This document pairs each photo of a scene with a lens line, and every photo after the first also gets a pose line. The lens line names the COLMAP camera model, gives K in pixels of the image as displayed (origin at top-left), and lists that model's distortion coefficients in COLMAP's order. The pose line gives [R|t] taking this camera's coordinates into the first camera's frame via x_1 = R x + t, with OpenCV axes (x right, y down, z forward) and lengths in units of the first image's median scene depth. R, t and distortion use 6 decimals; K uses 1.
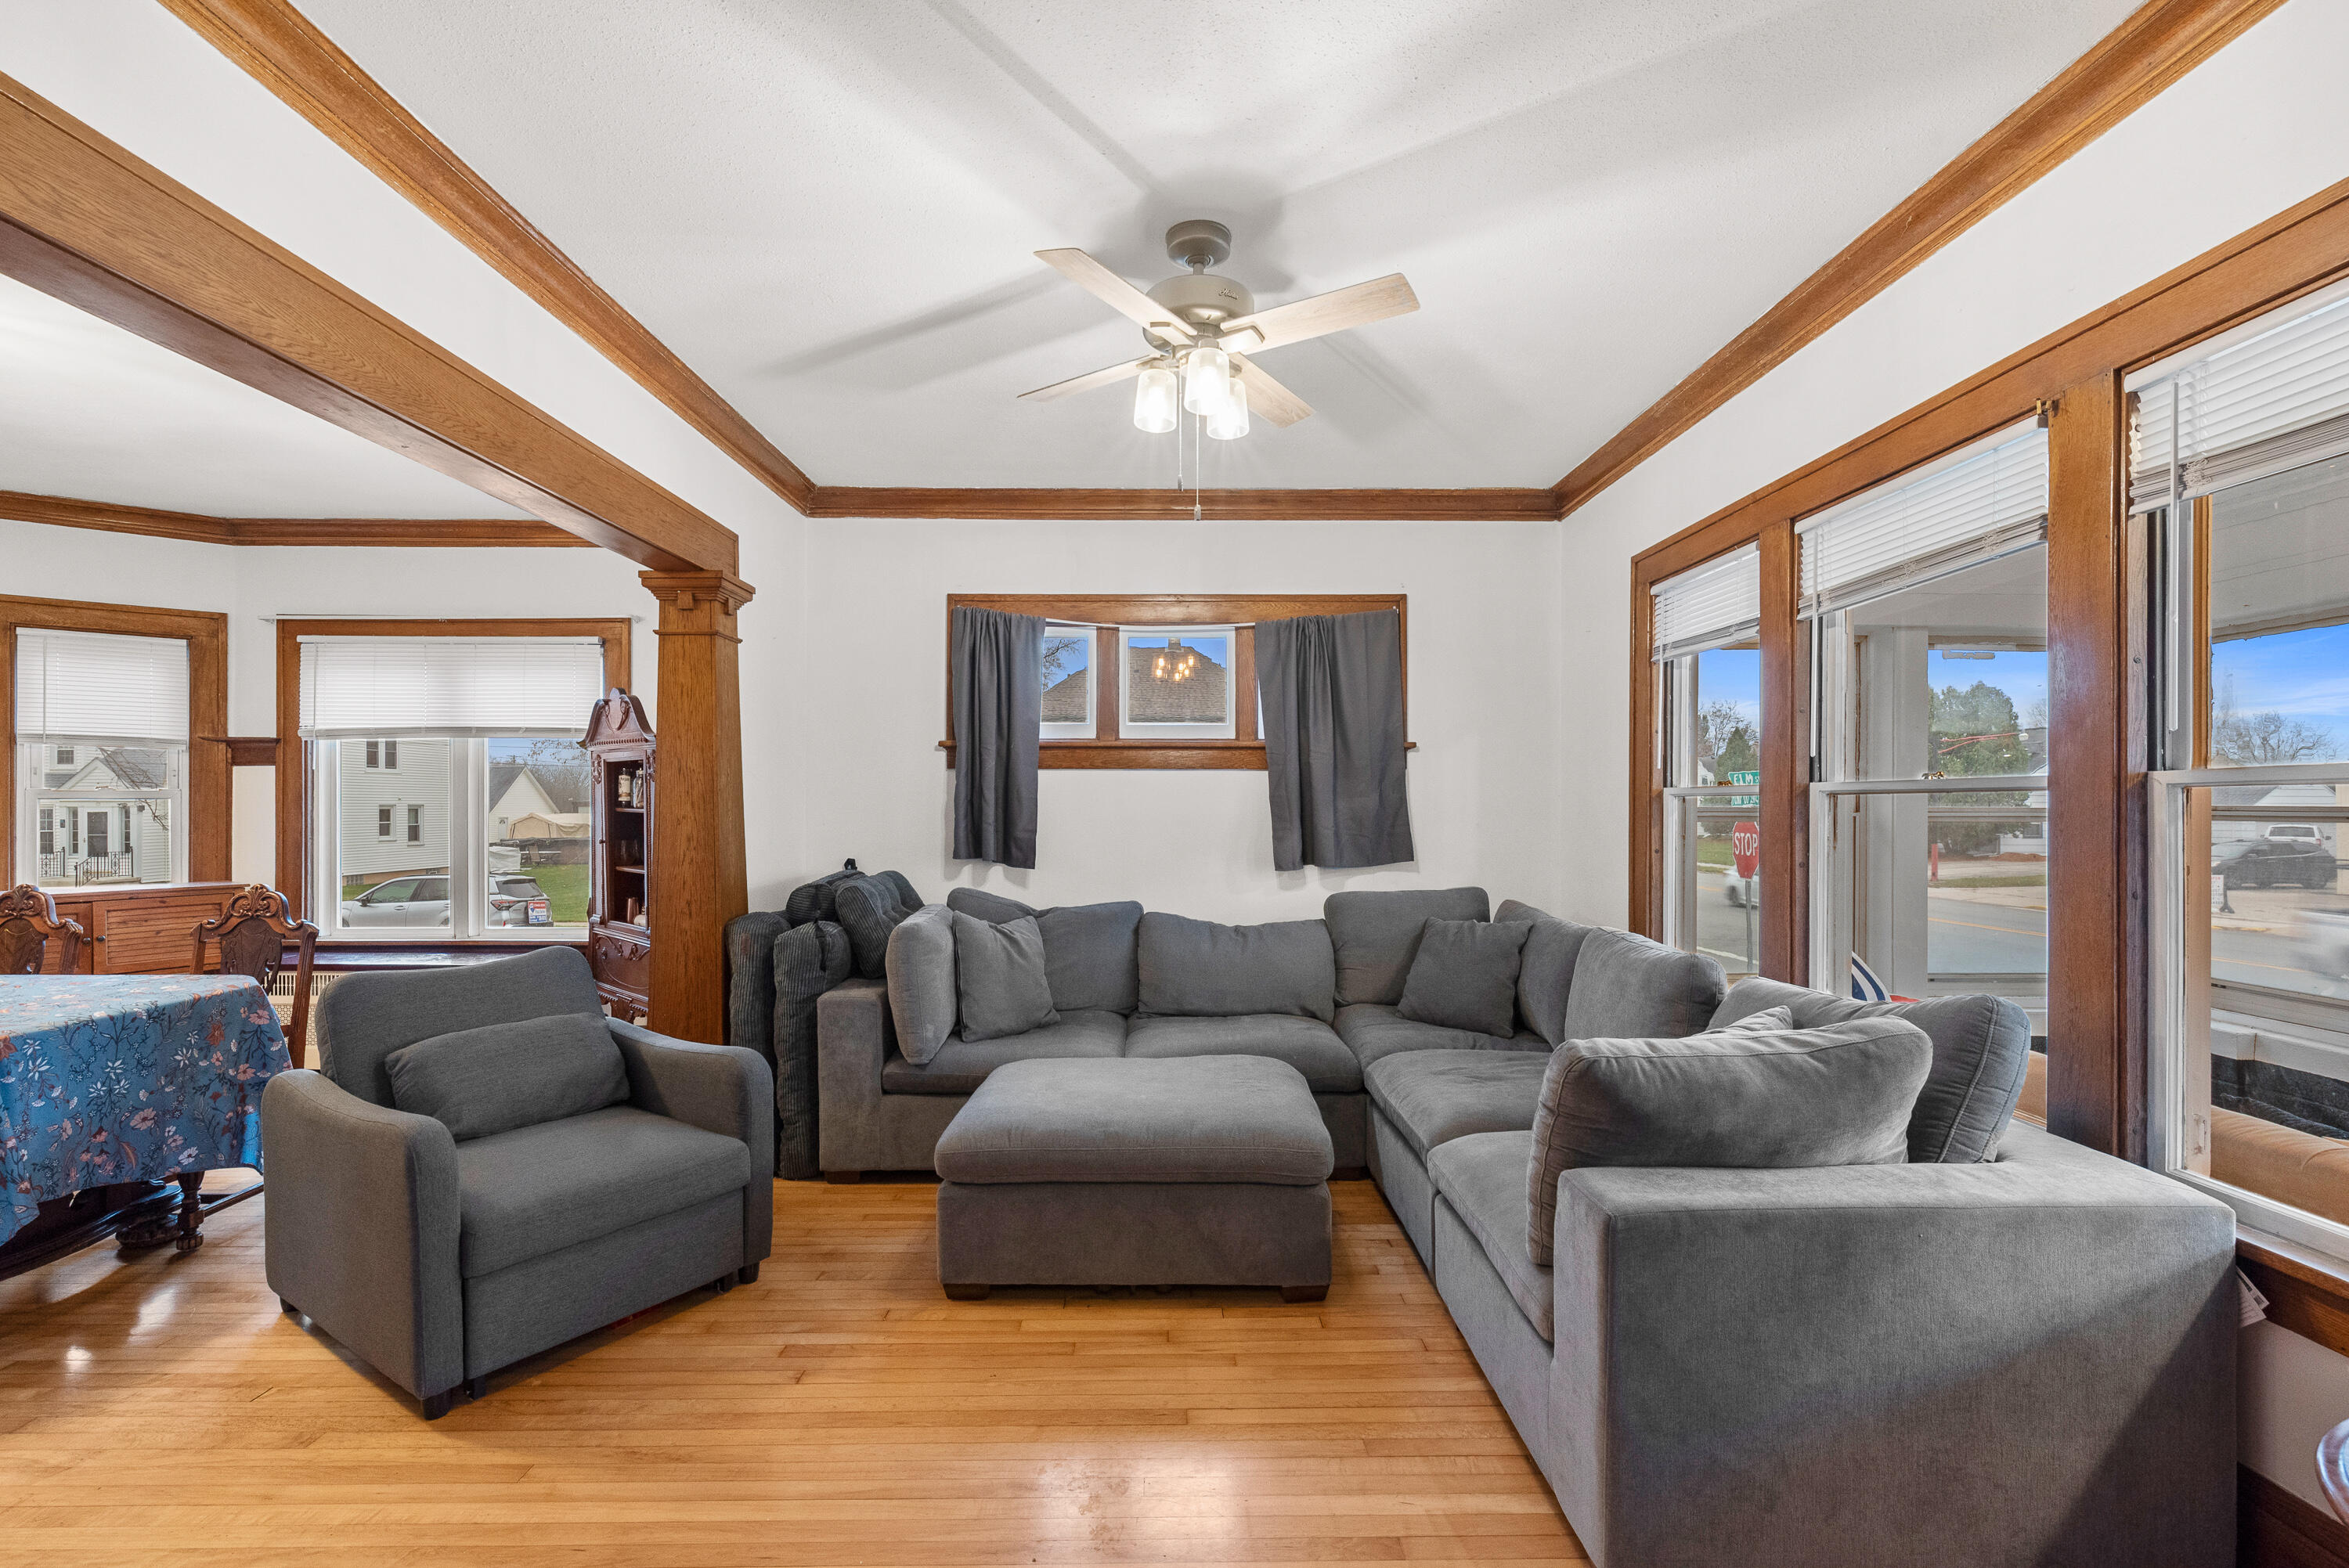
lens RADIAL K [[1010.0, 0, 1192.6], [0, 1010.0, 820.0], [0, 0, 1]] dist [0.001105, -0.000677]
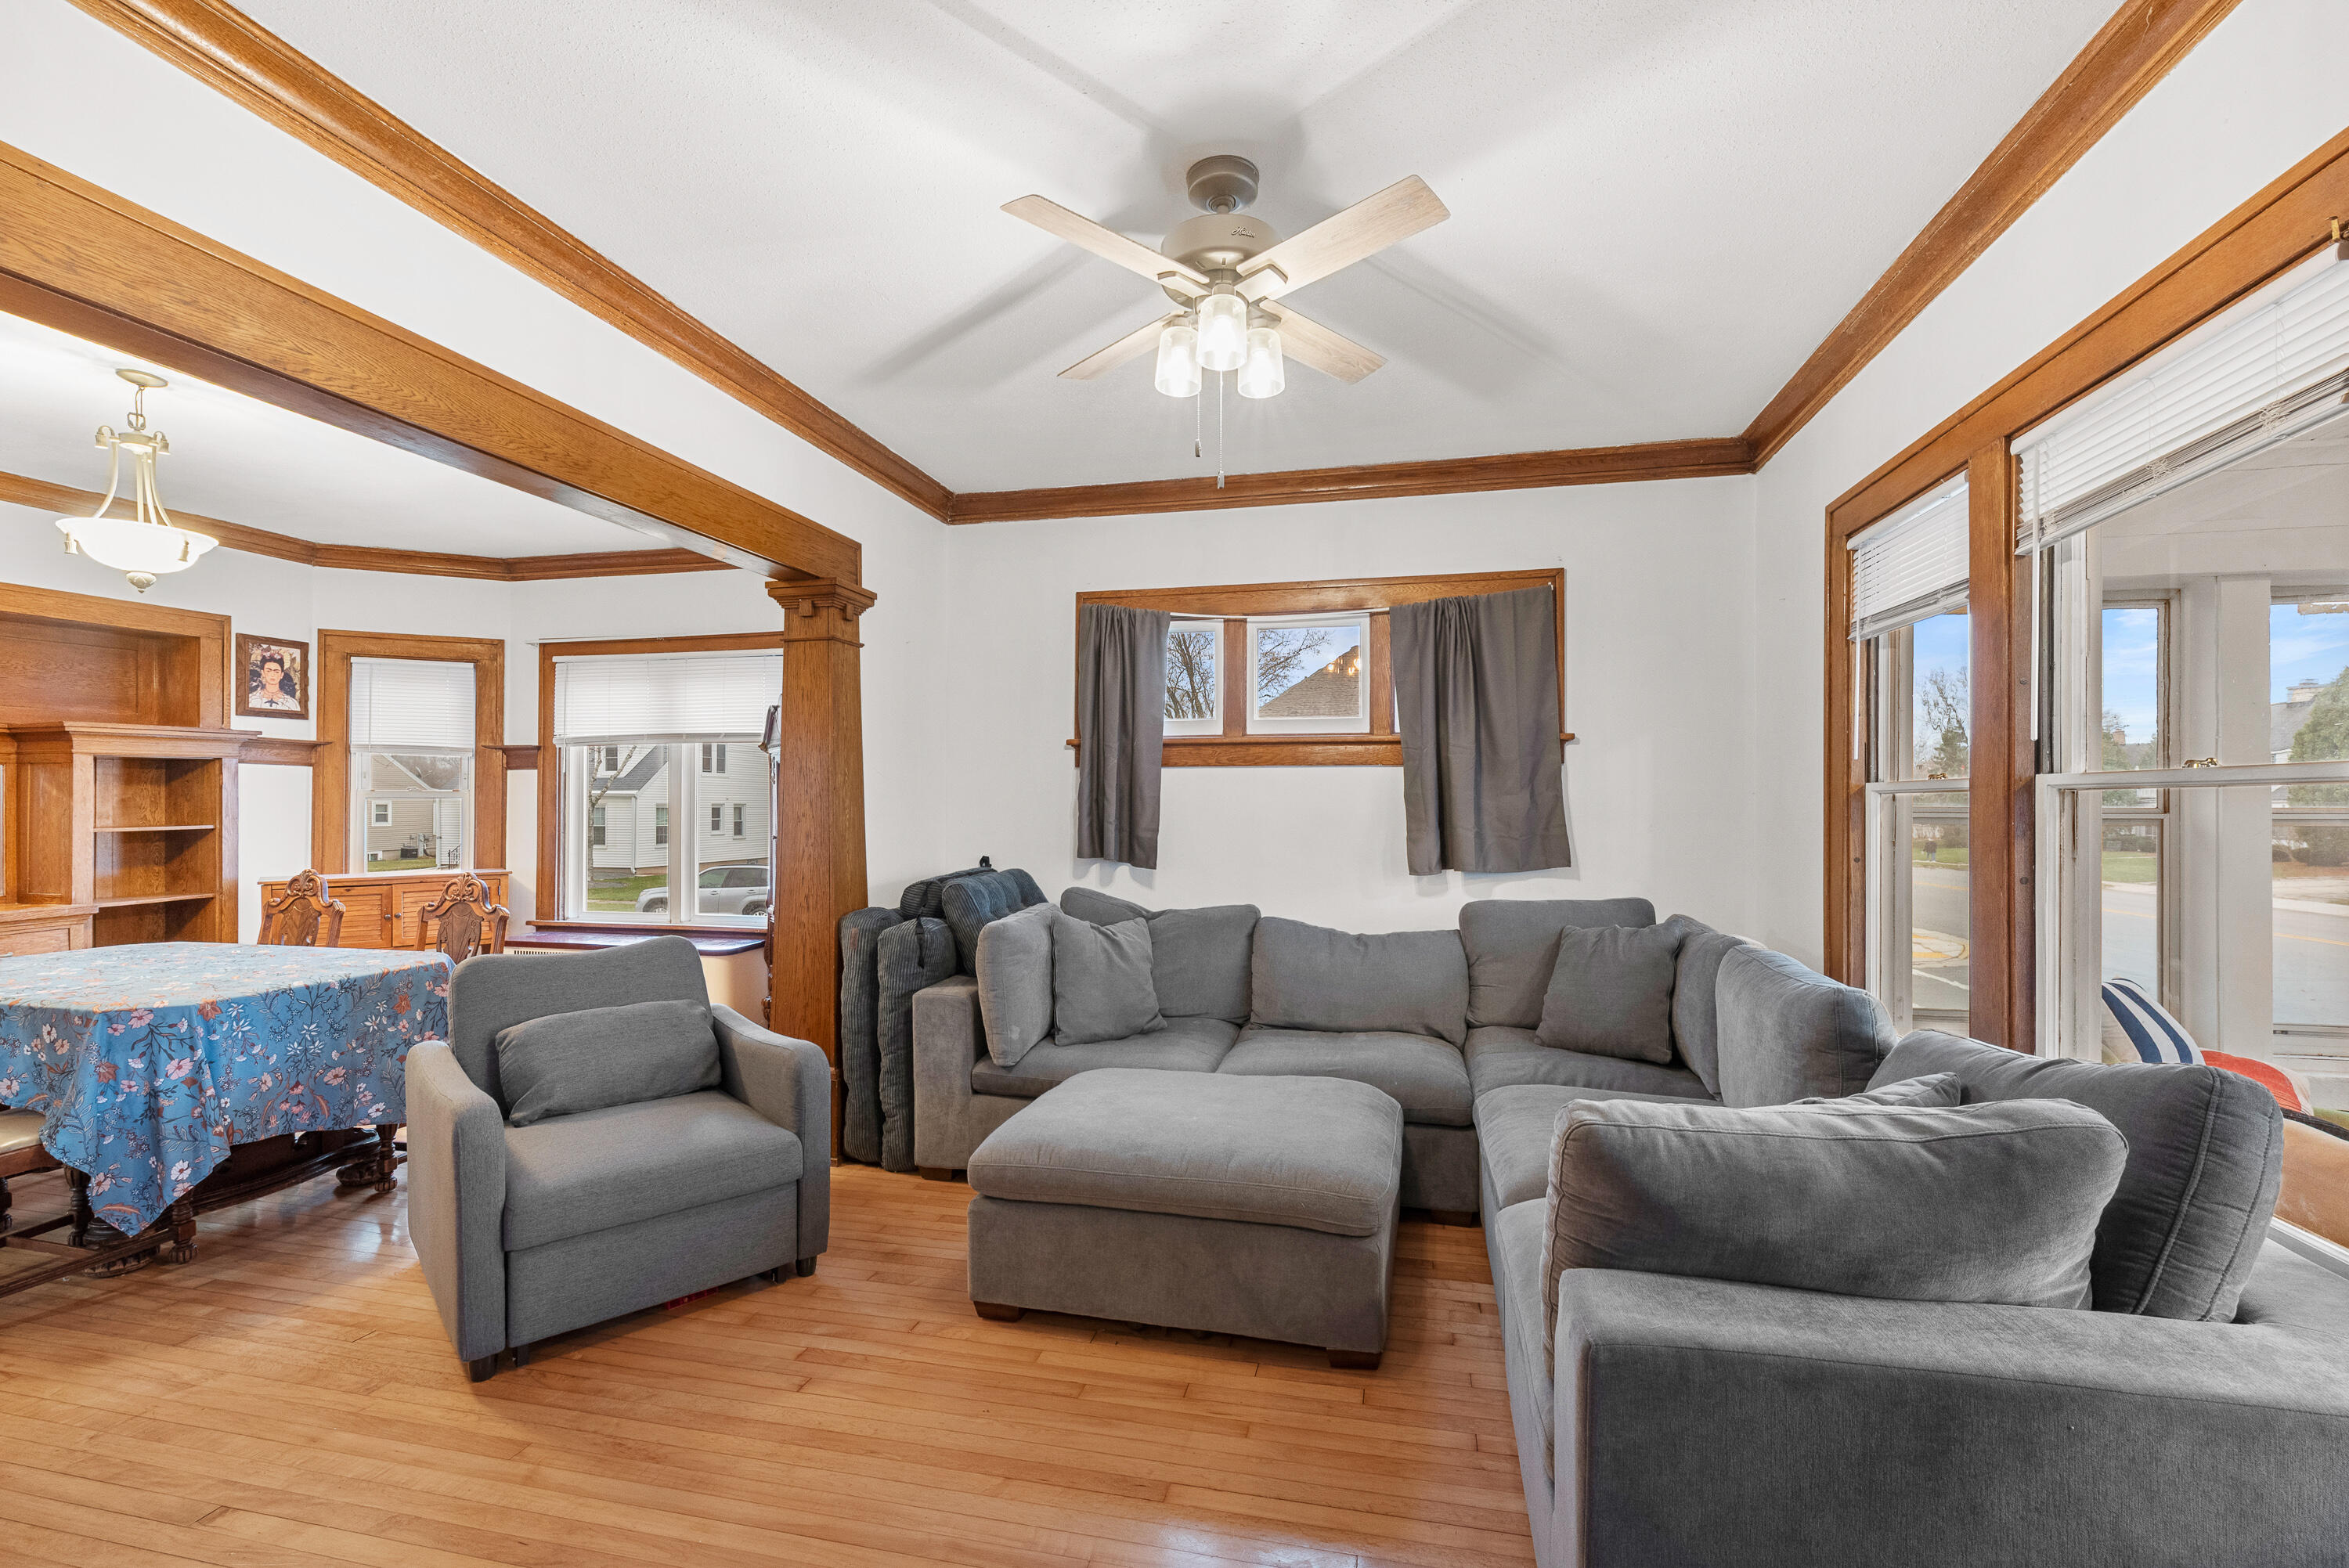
lens RADIAL K [[1010.0, 0, 1200.0], [0, 1010.0, 807.4], [0, 0, 1]] dist [0.001105, -0.000677]
pose [[0.972130, 0.001787, -0.234436, 0.187328], [-0.004847, 0.999910, -0.012476, 0.000732], [0.234393, 0.013264, 0.972051, 0.113149]]
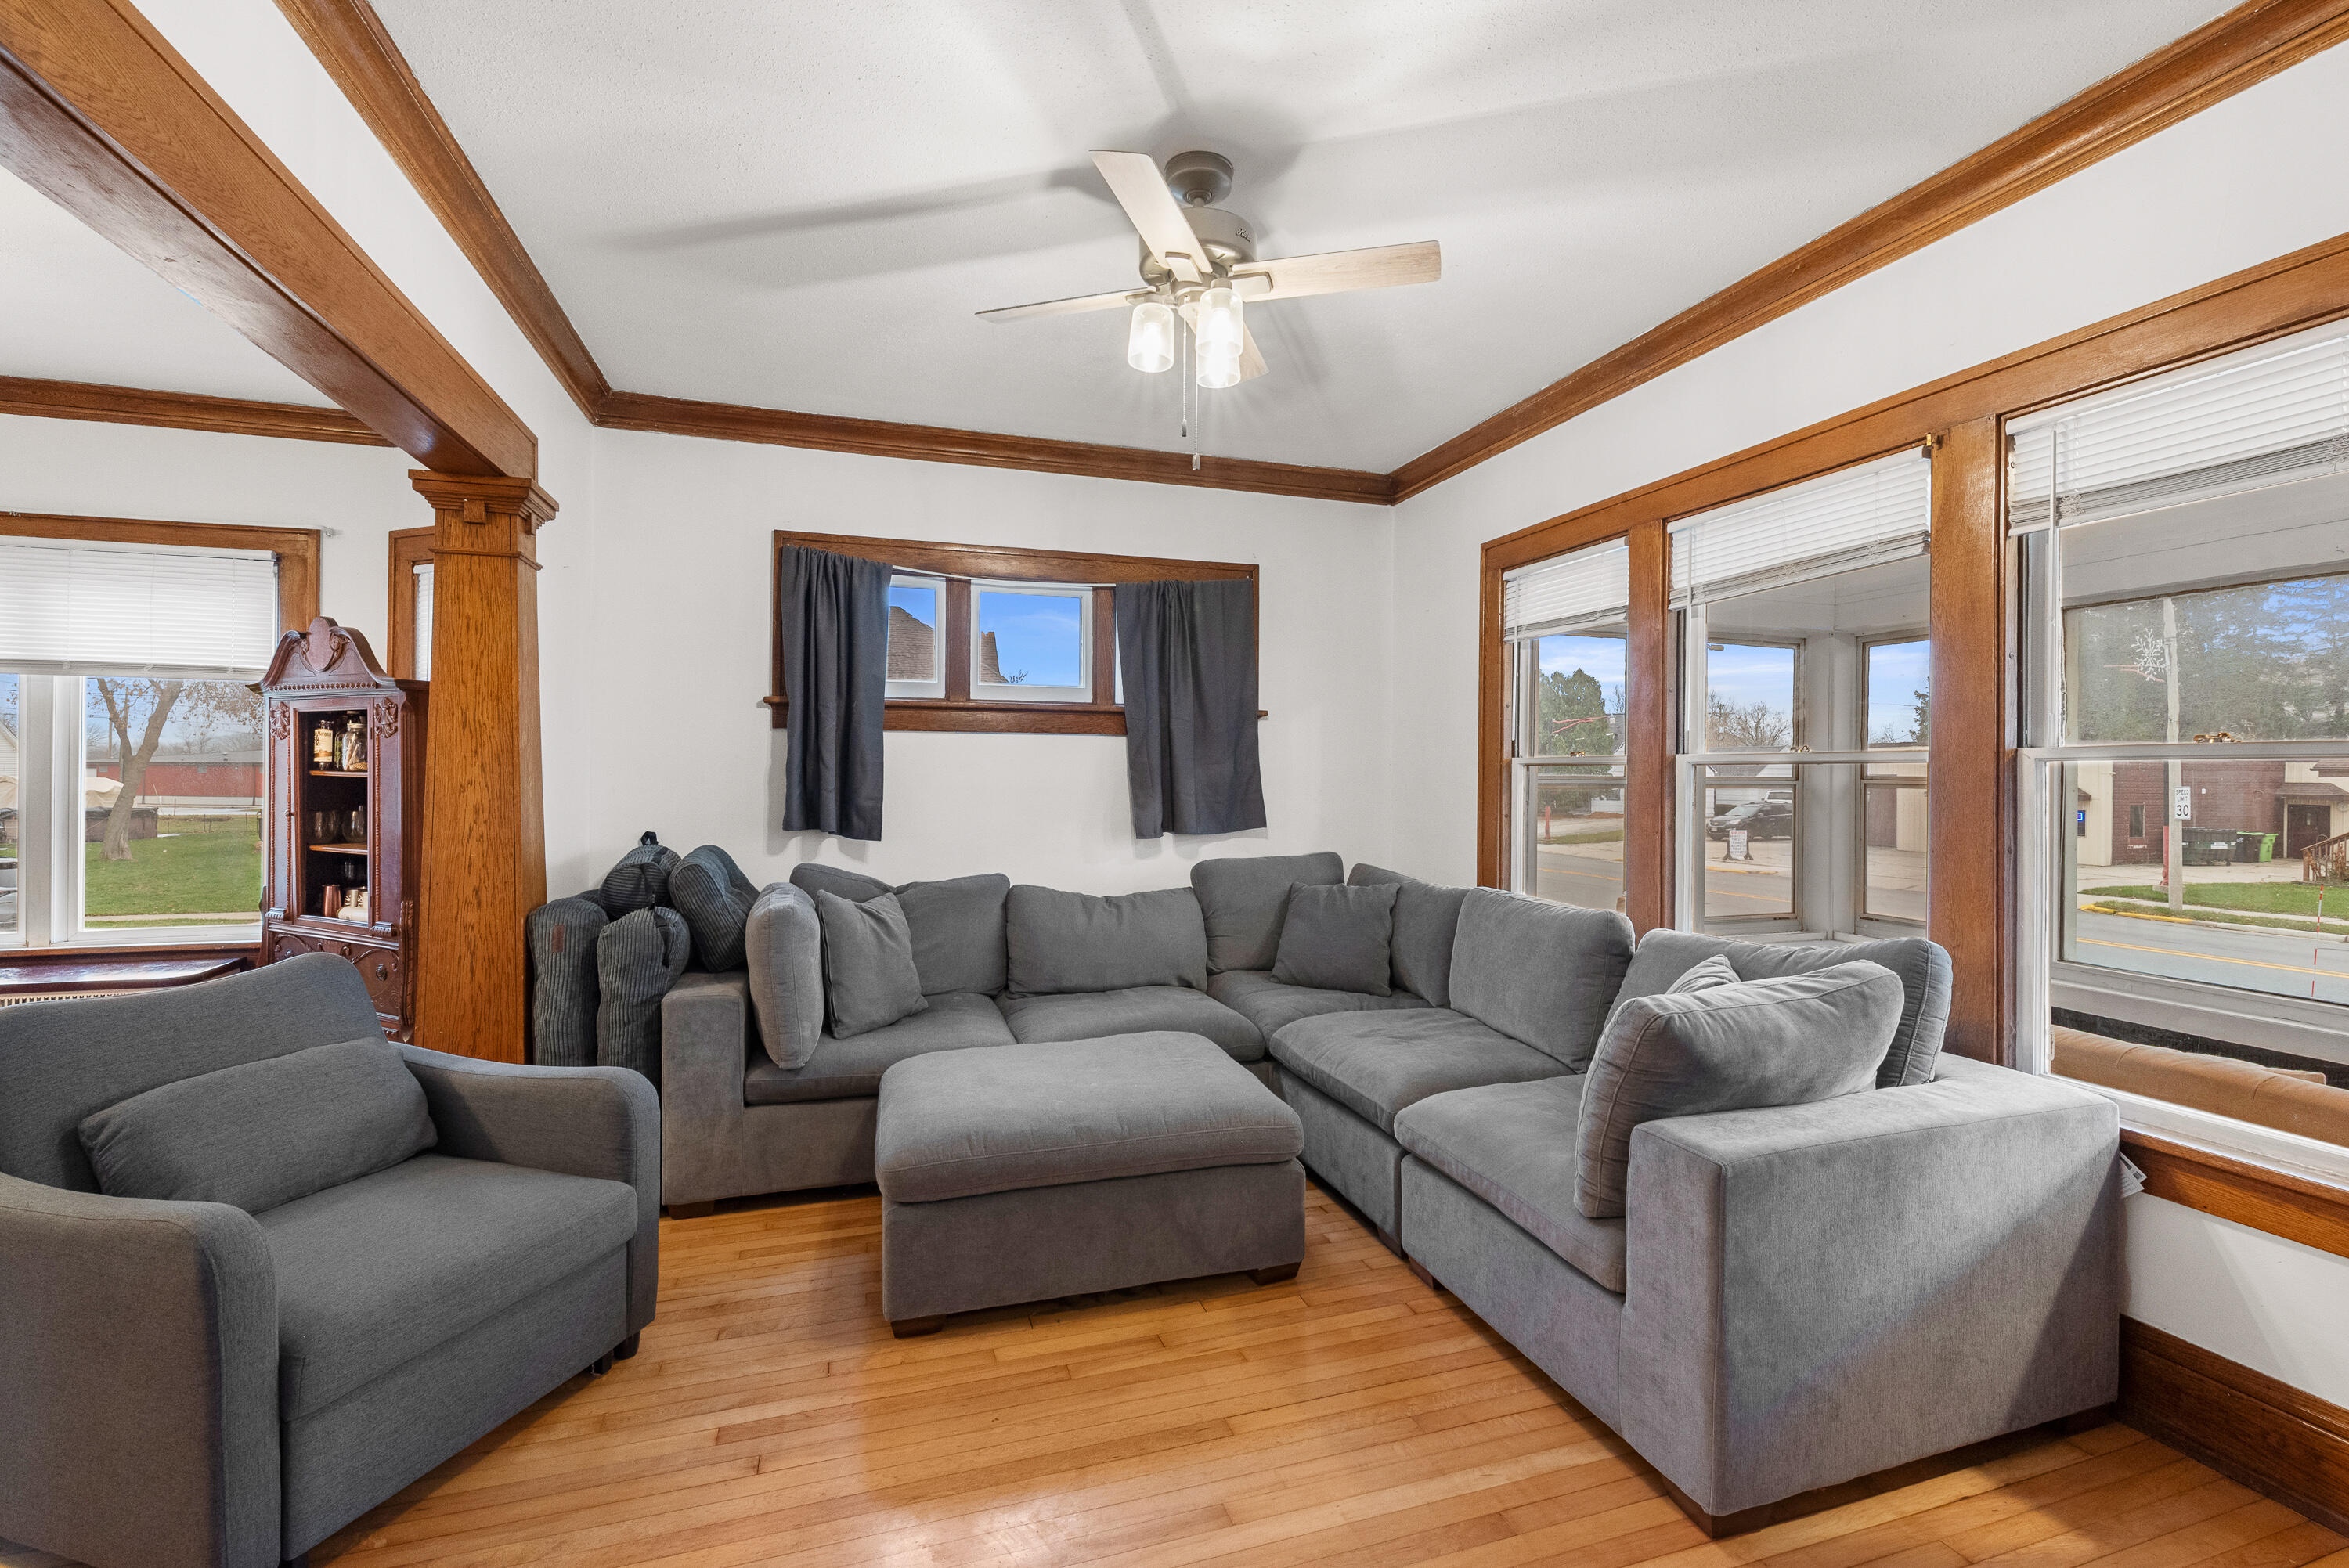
lens RADIAL K [[1010.0, 0, 1196.7], [0, 1010.0, 780.3], [0, 0, 1]] dist [0.001105, -0.000677]
pose [[0.955758, 0.002892, 0.294140, -0.255196], [-0.001104, 0.999980, -0.006245, -0.000647], [-0.294152, 0.005644, 0.955742, 0.093738]]
